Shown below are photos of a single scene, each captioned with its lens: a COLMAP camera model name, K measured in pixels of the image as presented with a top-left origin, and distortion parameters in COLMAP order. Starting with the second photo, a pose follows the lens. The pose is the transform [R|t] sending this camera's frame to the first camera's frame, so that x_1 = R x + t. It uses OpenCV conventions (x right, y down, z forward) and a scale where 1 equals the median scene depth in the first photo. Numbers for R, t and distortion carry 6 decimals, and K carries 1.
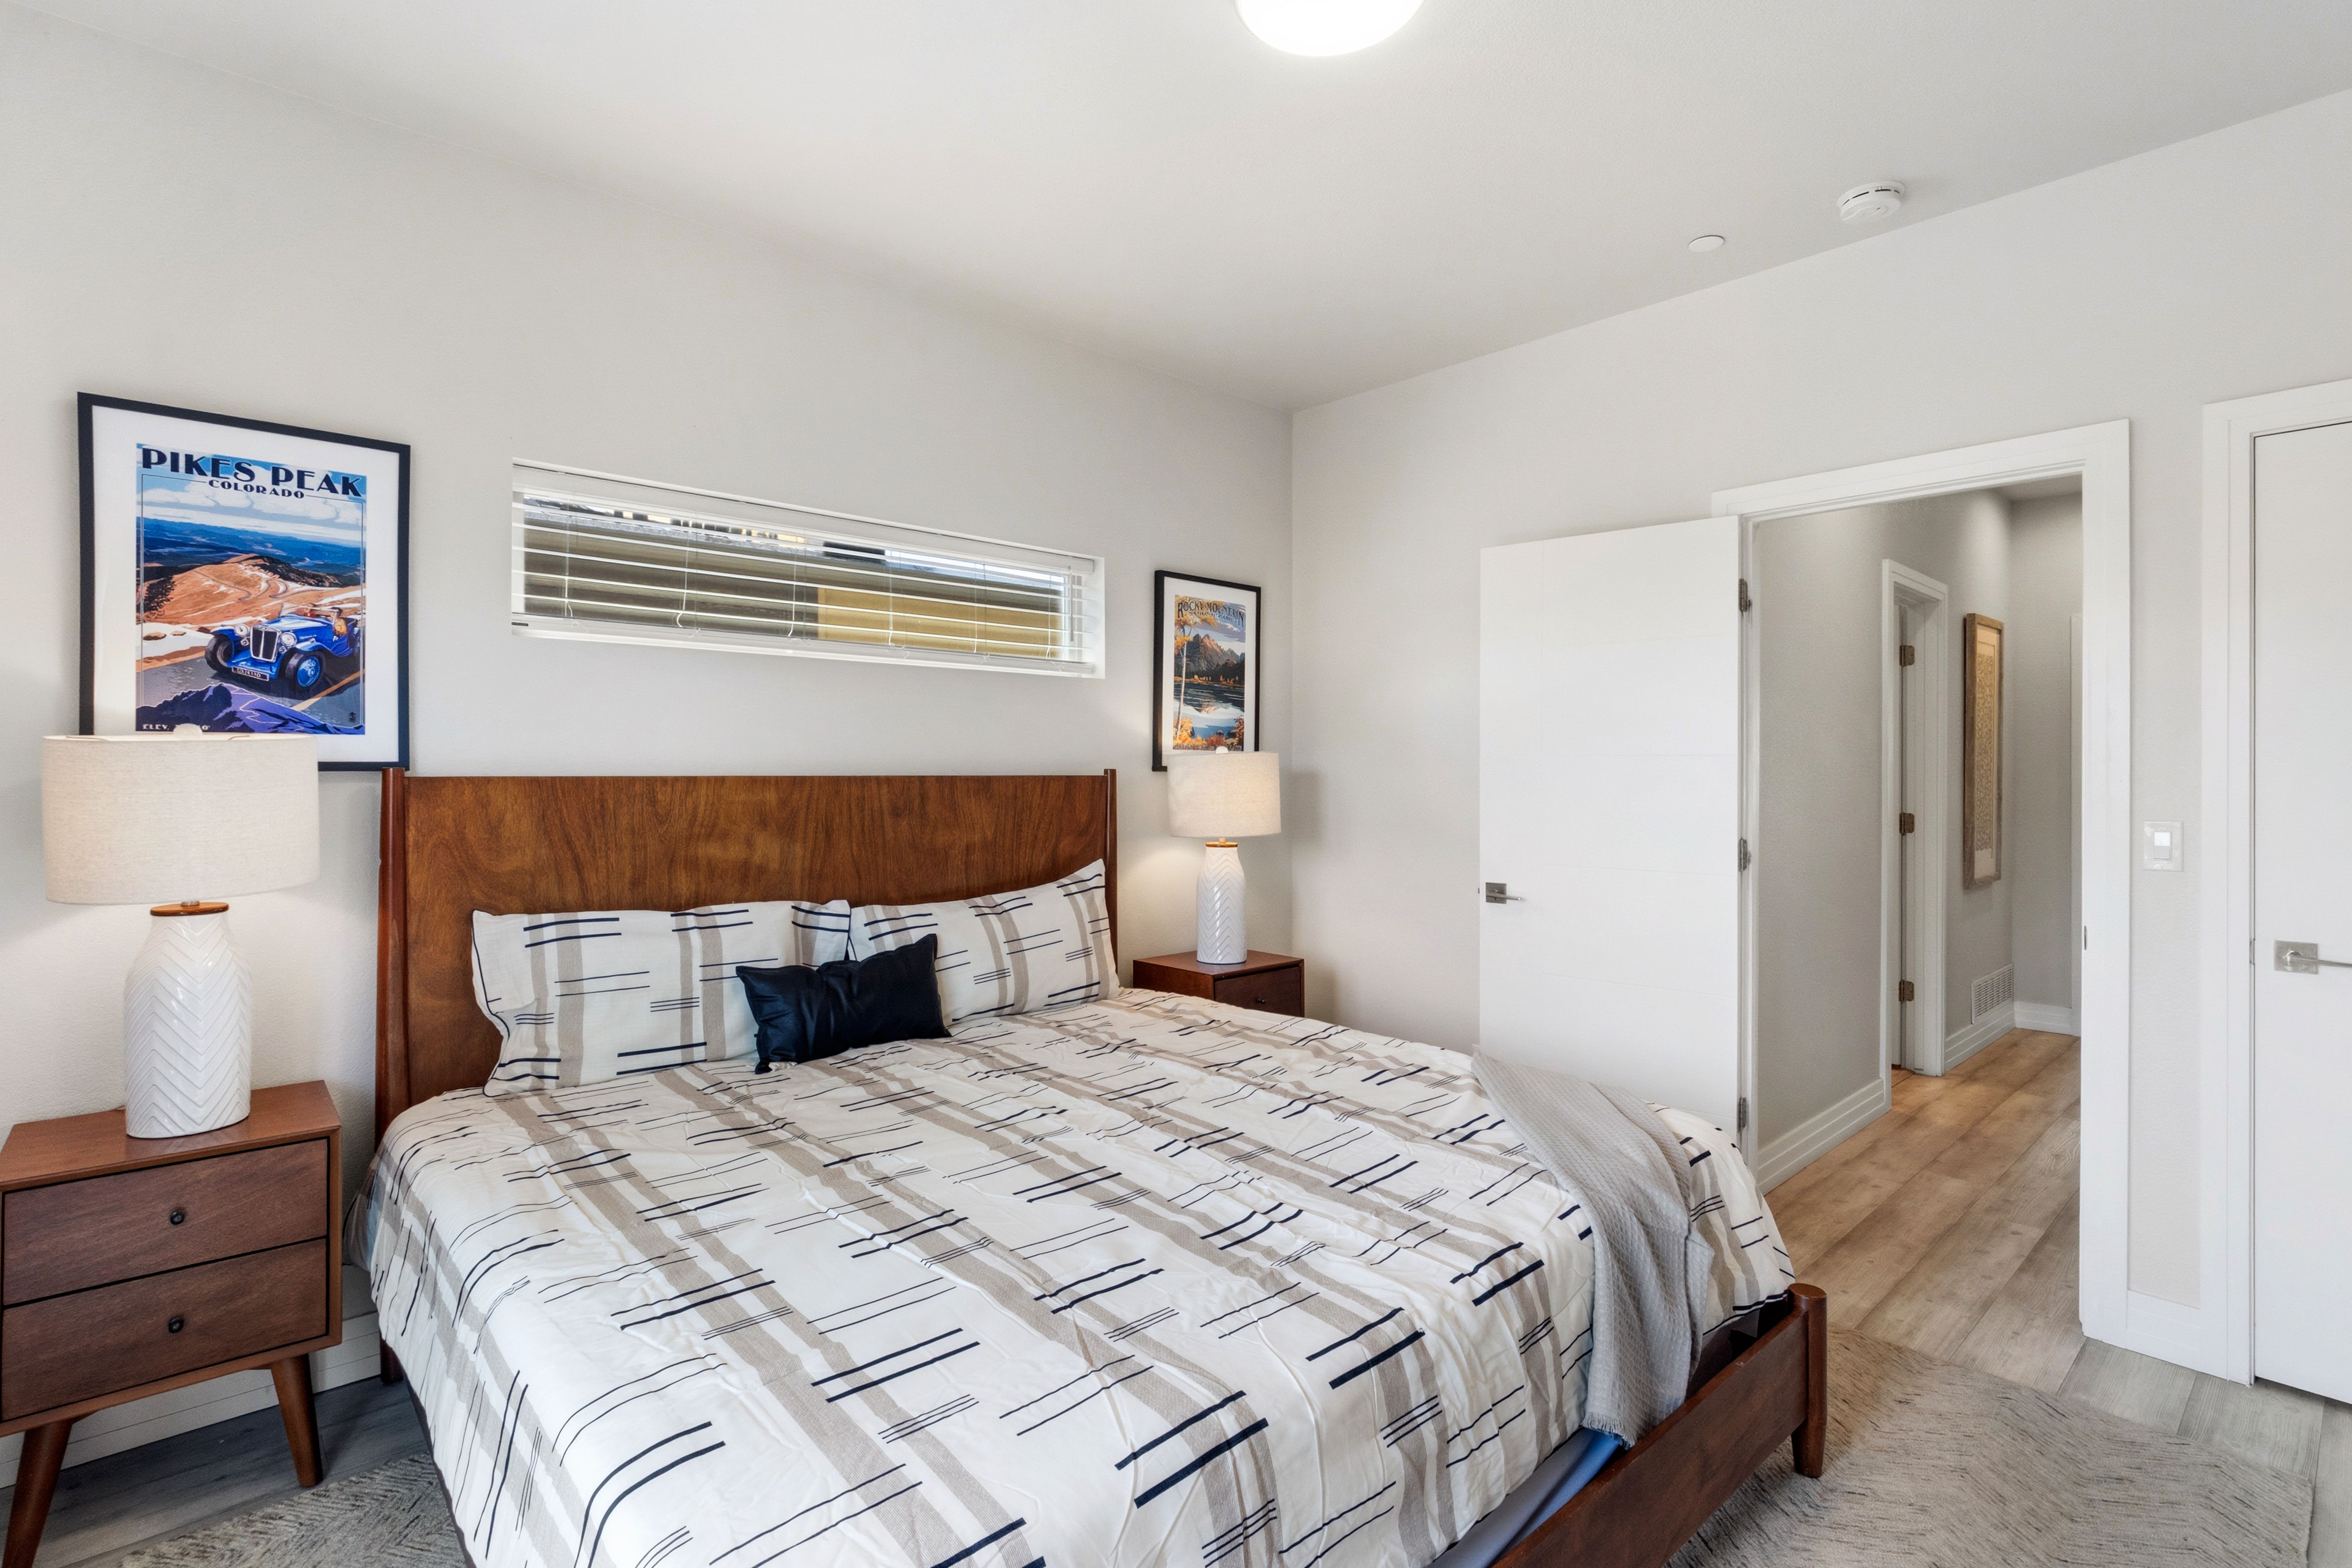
lens RADIAL K [[1102.9, 0, 1147.5], [0, 1102.9, 770.6], [0, 0, 1]] dist [0.000719, -0.004879]
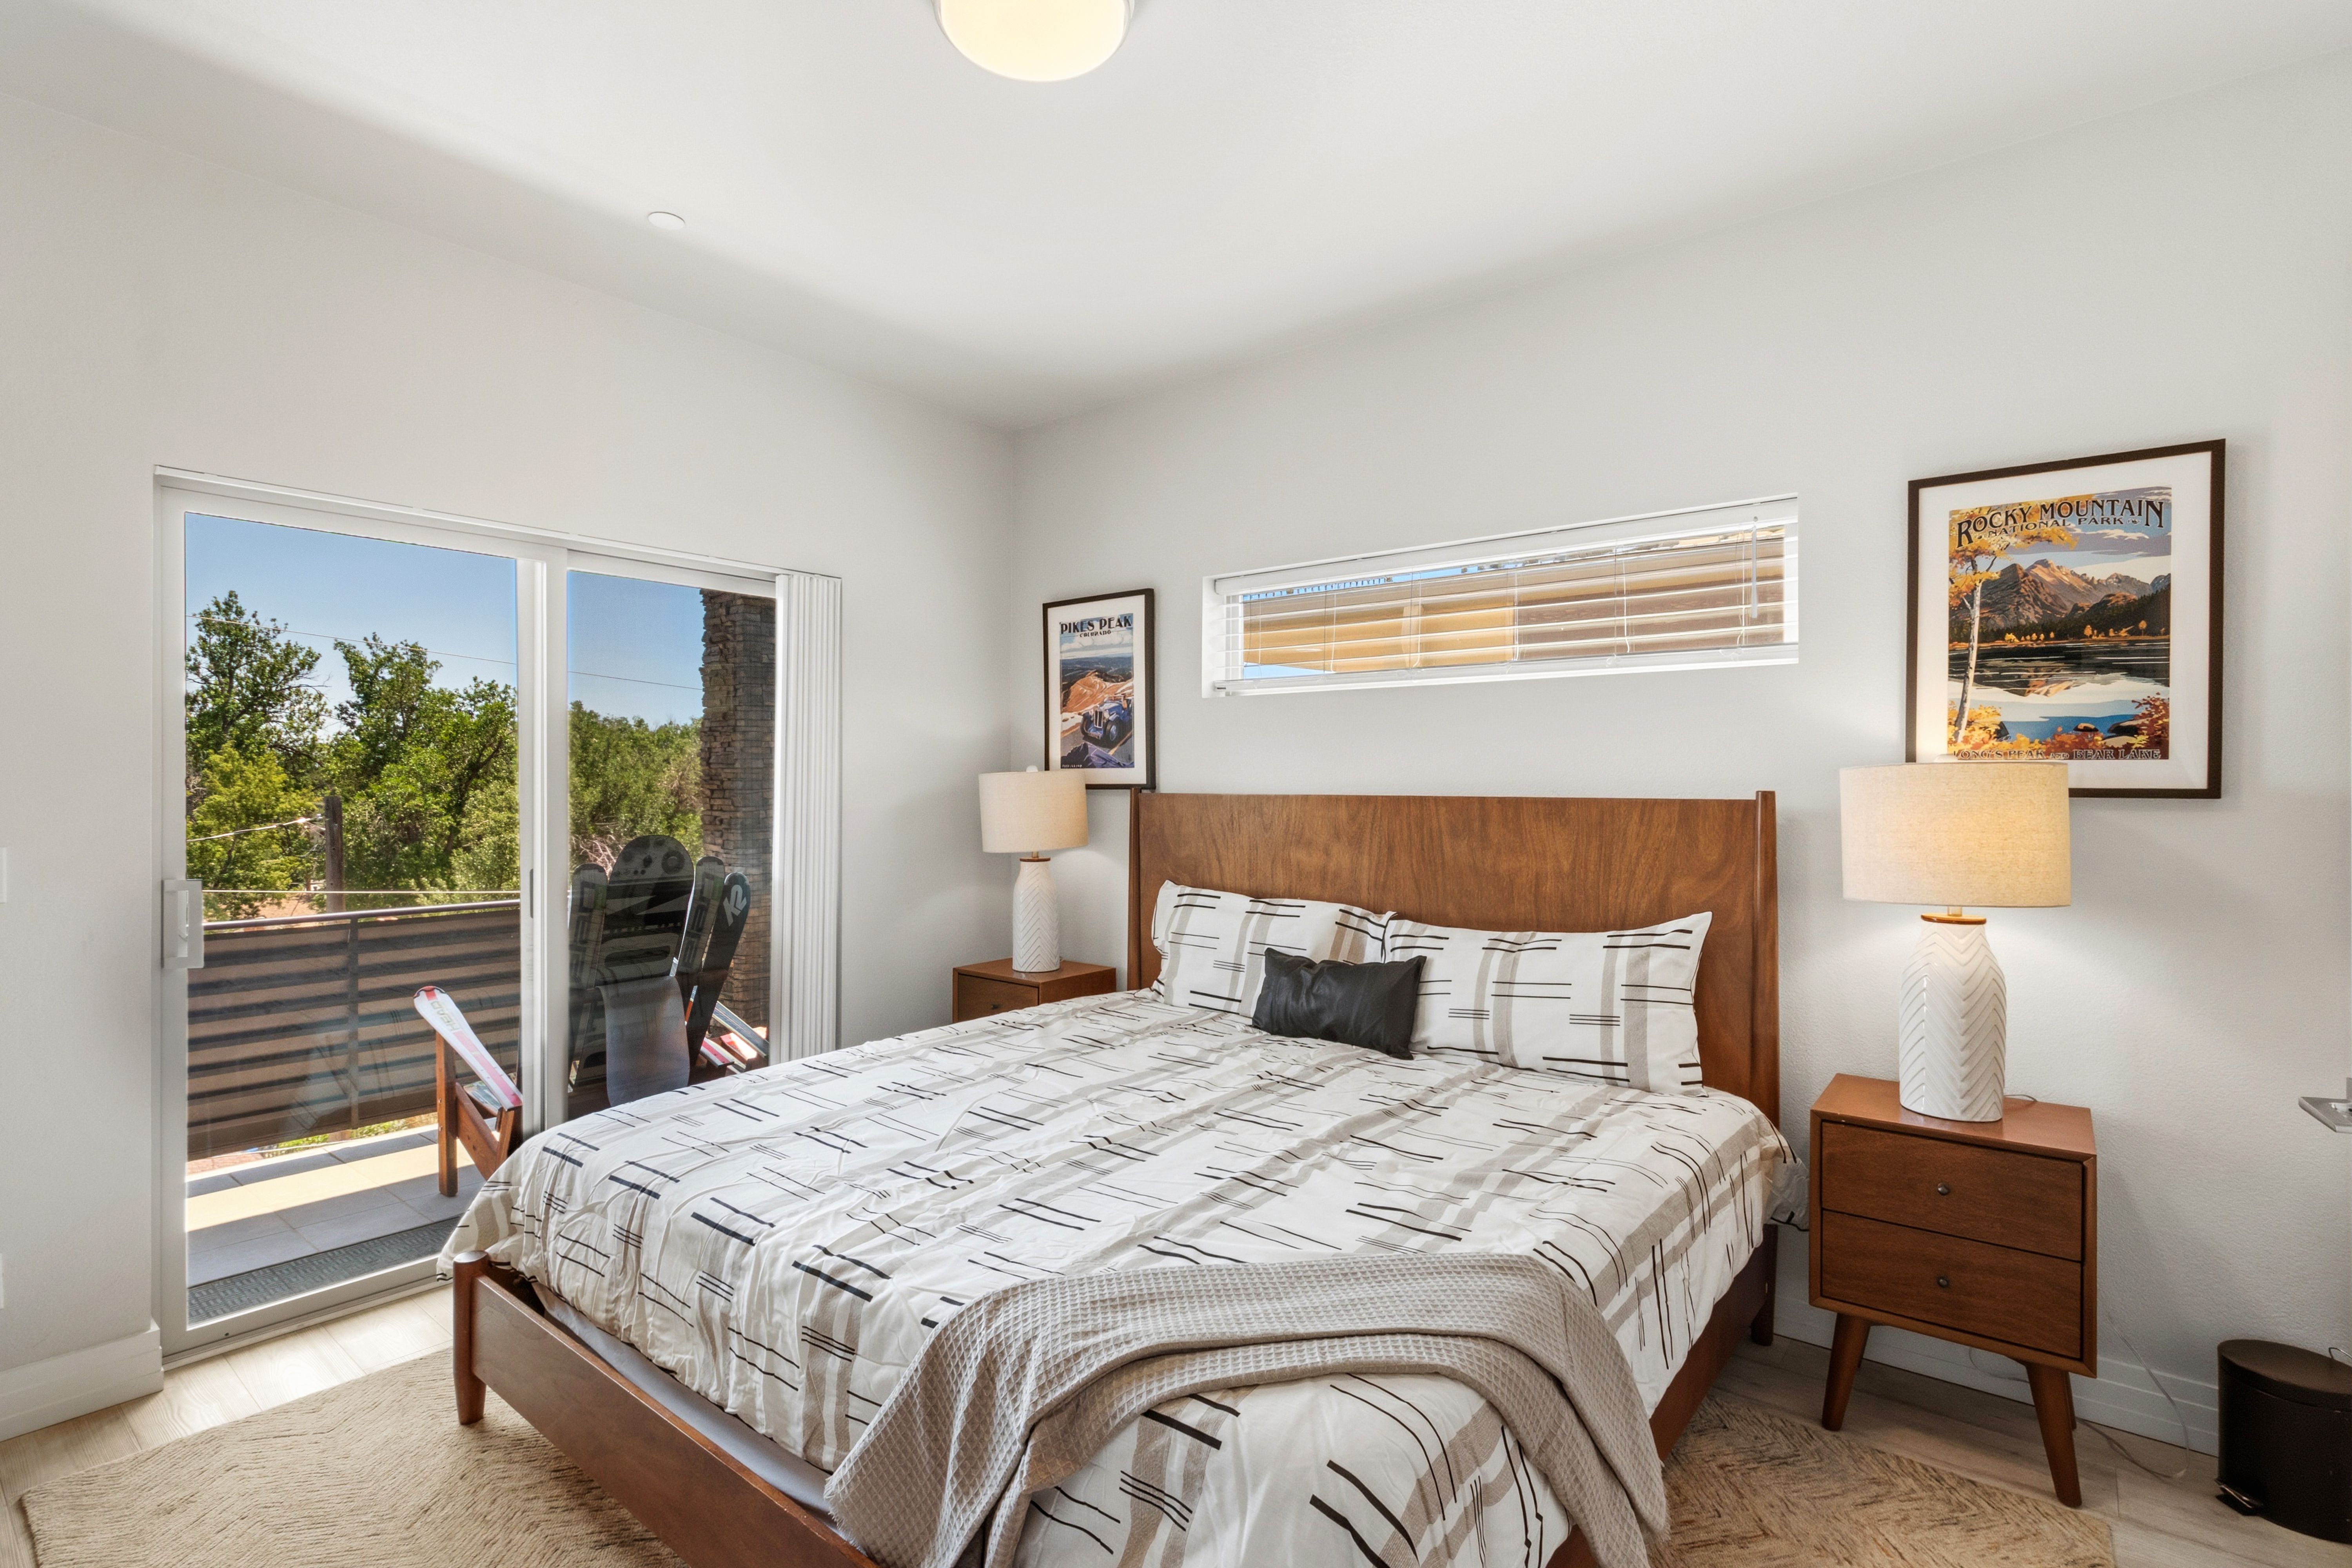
lens RADIAL K [[1102.9, 0, 1152.7], [0, 1102.9, 789.2], [0, 0, 1]] dist [0.000719, -0.004879]
pose [[0.160338, 0.000965, -0.987062, 0.787655], [-0.005747, 0.999983, 0.000044, -0.000340], [0.987045, 0.005665, 0.160341, 0.635606]]
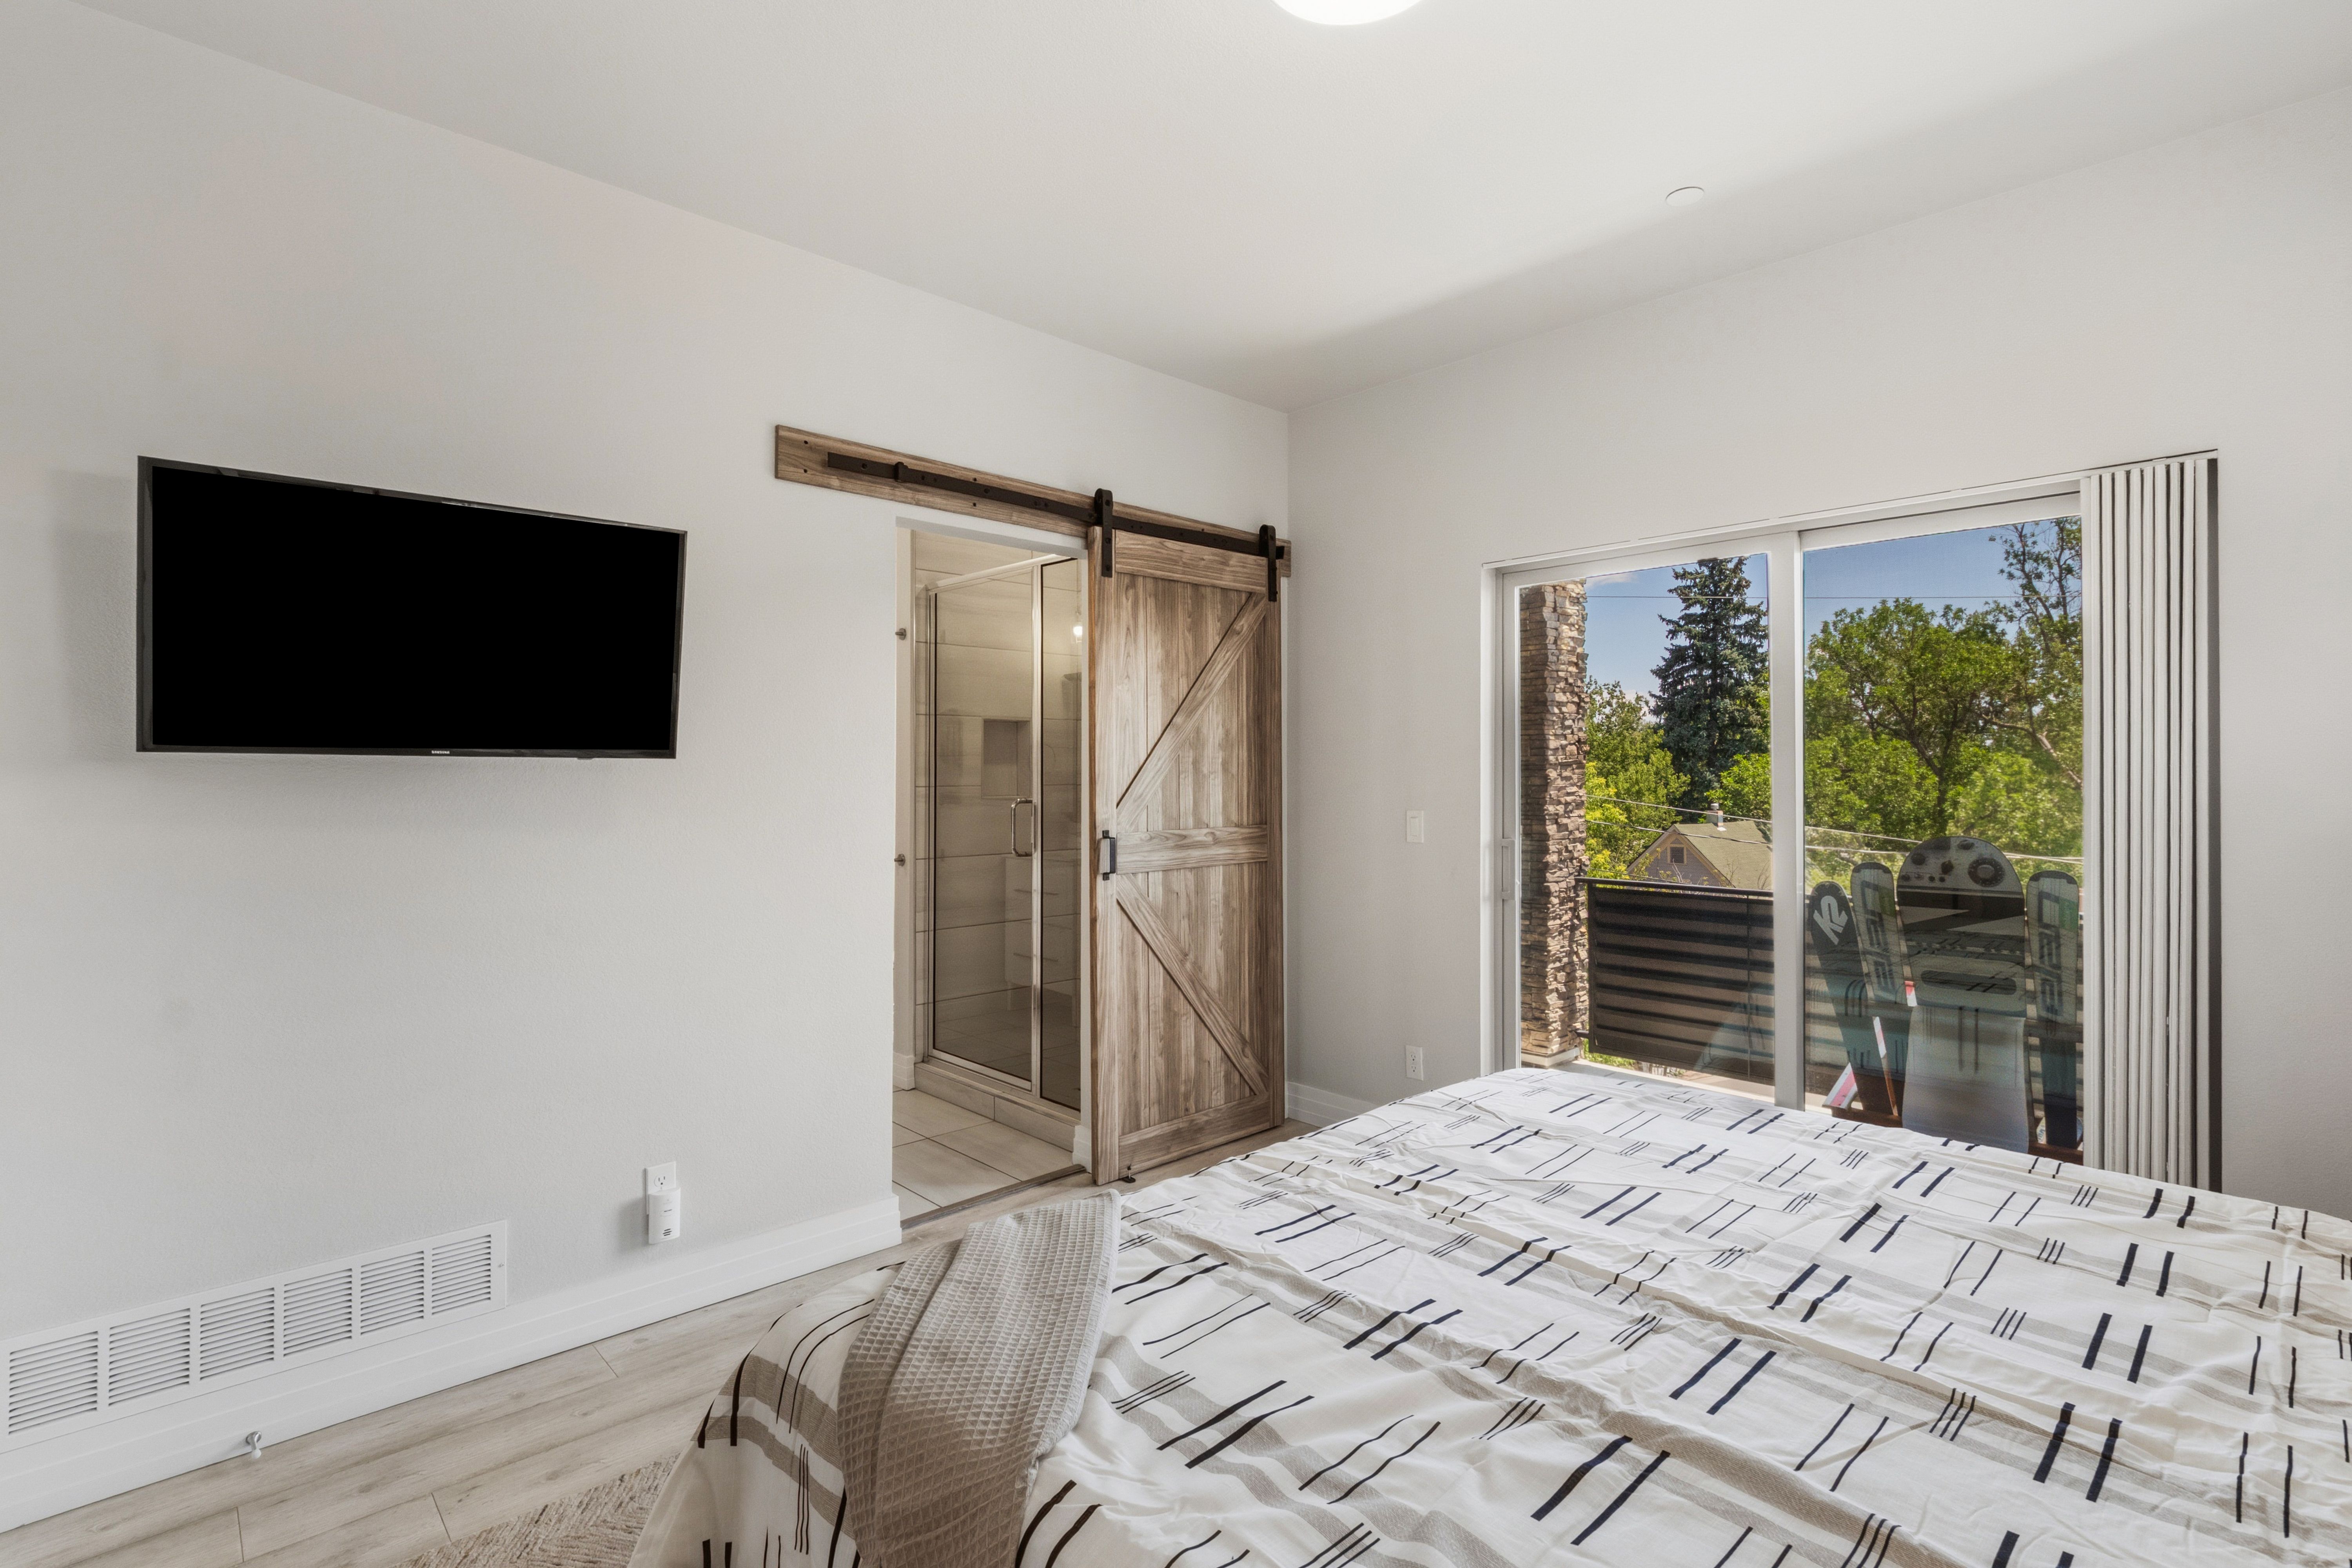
lens RADIAL K [[1102.9, 0, 1152.0], [0, 1102.9, 783.1], [0, 0, 1]] dist [0.000719, -0.004879]
pose [[-0.999789, -0.003133, -0.020305, 0.240605], [-0.003374, 0.999924, 0.011836, -0.005248], [0.020266, 0.011902, -0.999724, 1.293224]]
